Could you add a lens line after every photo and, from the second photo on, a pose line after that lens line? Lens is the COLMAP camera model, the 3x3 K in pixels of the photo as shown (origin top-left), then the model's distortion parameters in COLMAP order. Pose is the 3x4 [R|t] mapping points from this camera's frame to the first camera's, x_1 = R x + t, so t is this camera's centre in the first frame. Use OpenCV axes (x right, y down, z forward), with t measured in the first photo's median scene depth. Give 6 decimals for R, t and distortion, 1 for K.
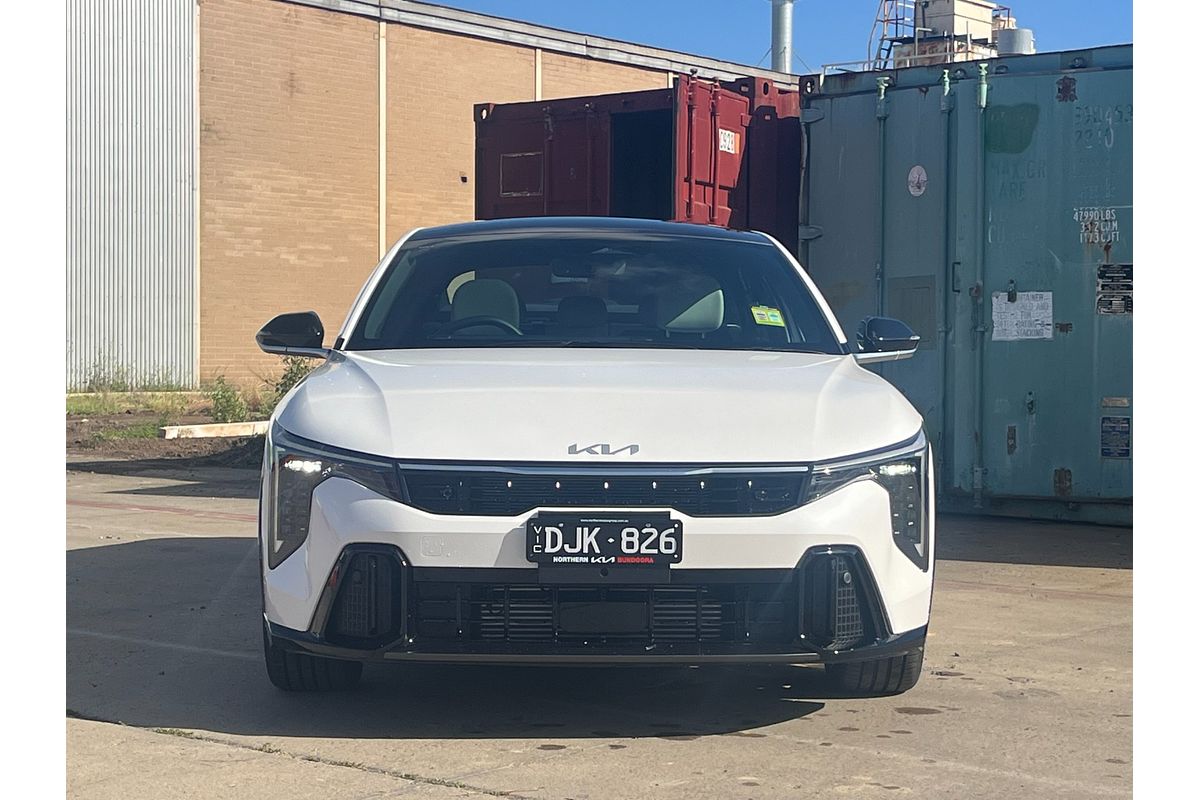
lens RADIAL K [[2107.2, 0, 594.5], [0, 2107.2, 401.8], [0, 0, 1]] dist [0.109280, 0.000000]
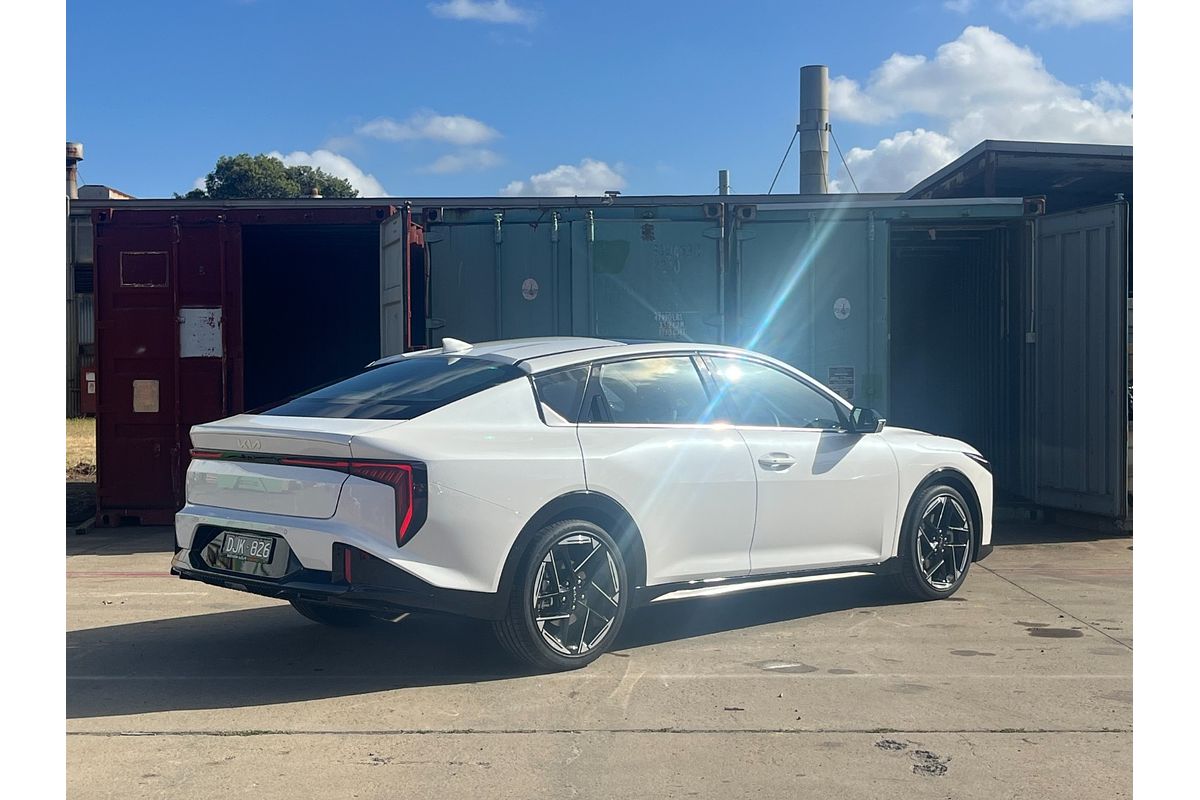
lens RADIAL K [[1554.2, 0, 595.7], [0, 1554.2, 388.8], [0, 0, 1]] dist [0.057797, 0.000000]
pose [[0.784434, -0.021225, 0.619849, -1.062069], [0.030835, 0.999513, -0.004798, -0.074549], [-0.619446, 0.022877, 0.784706, 0.382256]]
